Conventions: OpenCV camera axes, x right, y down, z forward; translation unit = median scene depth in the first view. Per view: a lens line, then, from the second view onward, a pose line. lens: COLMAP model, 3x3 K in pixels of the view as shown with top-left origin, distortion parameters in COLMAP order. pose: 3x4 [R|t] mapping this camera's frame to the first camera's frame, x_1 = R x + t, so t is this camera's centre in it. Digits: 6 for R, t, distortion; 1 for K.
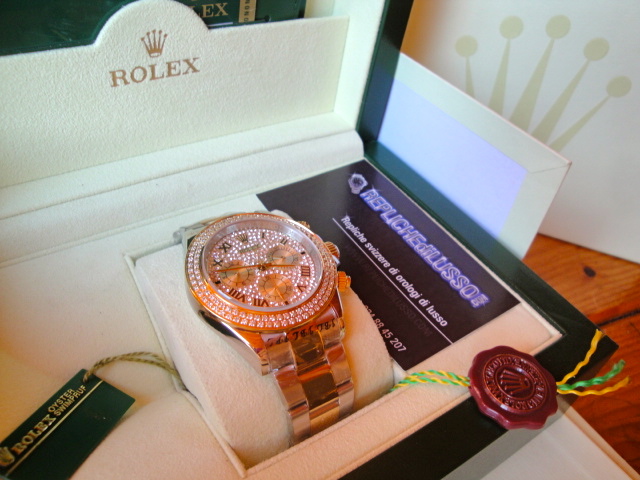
lens RADIAL K [[529.1, 0, 310.0], [0, 529.1, 226.7], [0, 0, 1]] dist [-0.179069, 0.165997]
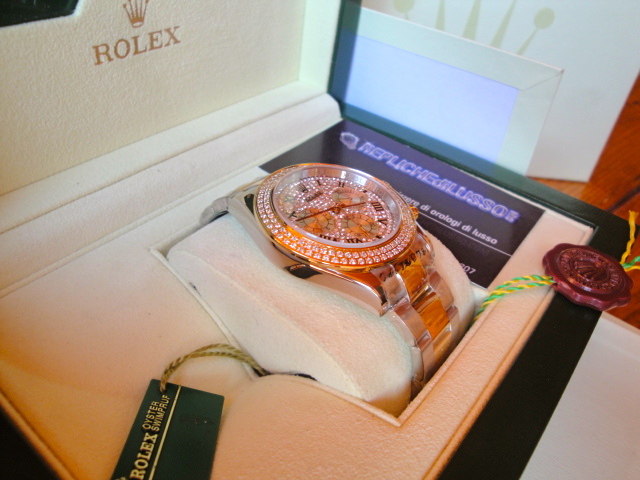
lens RADIAL K [[529.1, 0, 310.0], [0, 529.1, 226.7], [0, 0, 1]] dist [-0.179069, 0.165997]
pose [[0.951280, -0.211308, 0.224535, -0.278795], [0.219343, 0.975584, -0.011165, 0.082834], [-0.216693, 0.059871, 0.974402, 0.084265]]
